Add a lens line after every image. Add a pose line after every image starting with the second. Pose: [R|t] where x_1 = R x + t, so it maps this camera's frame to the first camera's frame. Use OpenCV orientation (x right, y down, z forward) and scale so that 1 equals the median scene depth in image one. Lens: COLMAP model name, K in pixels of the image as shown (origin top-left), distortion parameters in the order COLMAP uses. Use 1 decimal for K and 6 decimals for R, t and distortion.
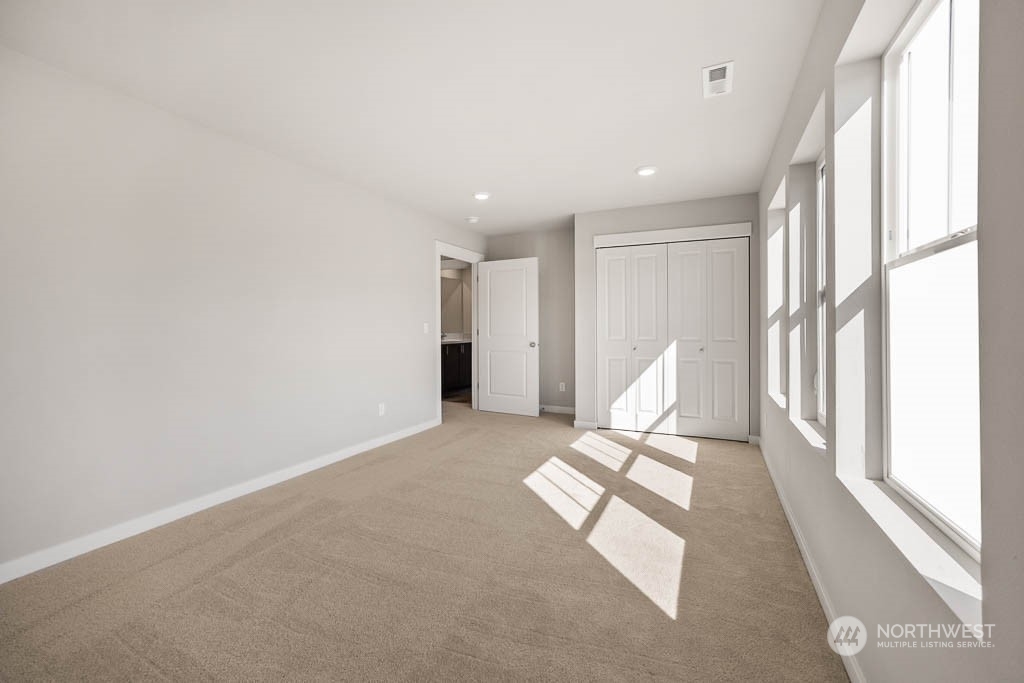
lens RADIAL K [[416.7, 0, 515.7], [0, 416.7, 333.3], [0, 0, 1]] dist [-0.003782, 0.000364]
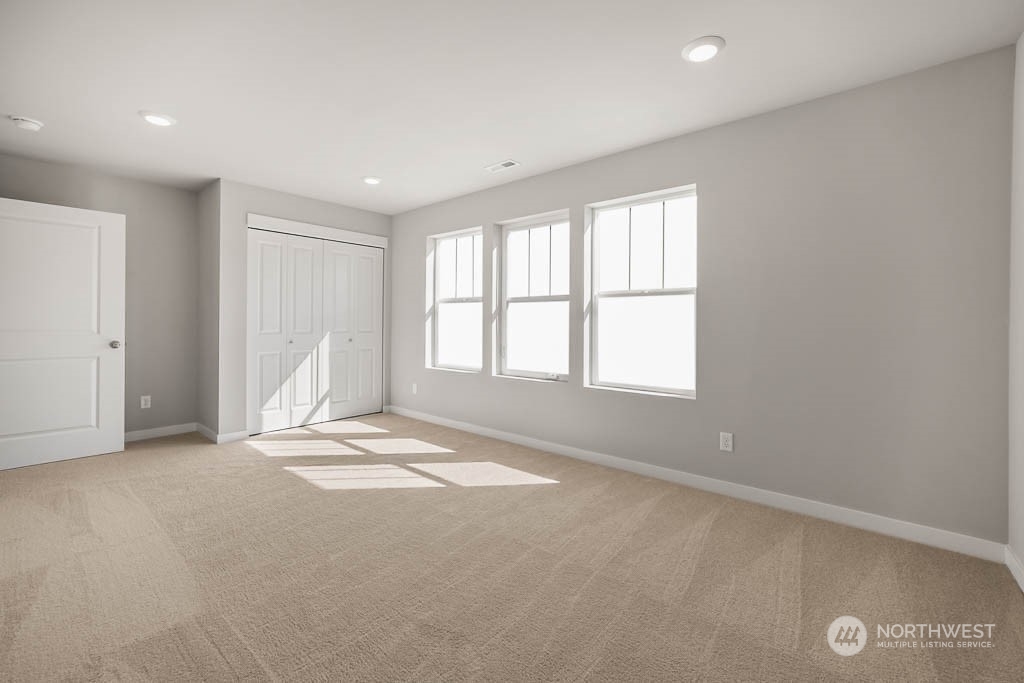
lens RADIAL K [[416.7, 0, 515.2], [0, 416.7, 334.5], [0, 0, 1]] dist [-0.003782, 0.000364]
pose [[0.276926, -0.026245, 0.960533, -0.495252], [0.009922, 0.999652, 0.024453, 0.001112], [-0.960840, 0.002759, 0.277090, 0.241664]]
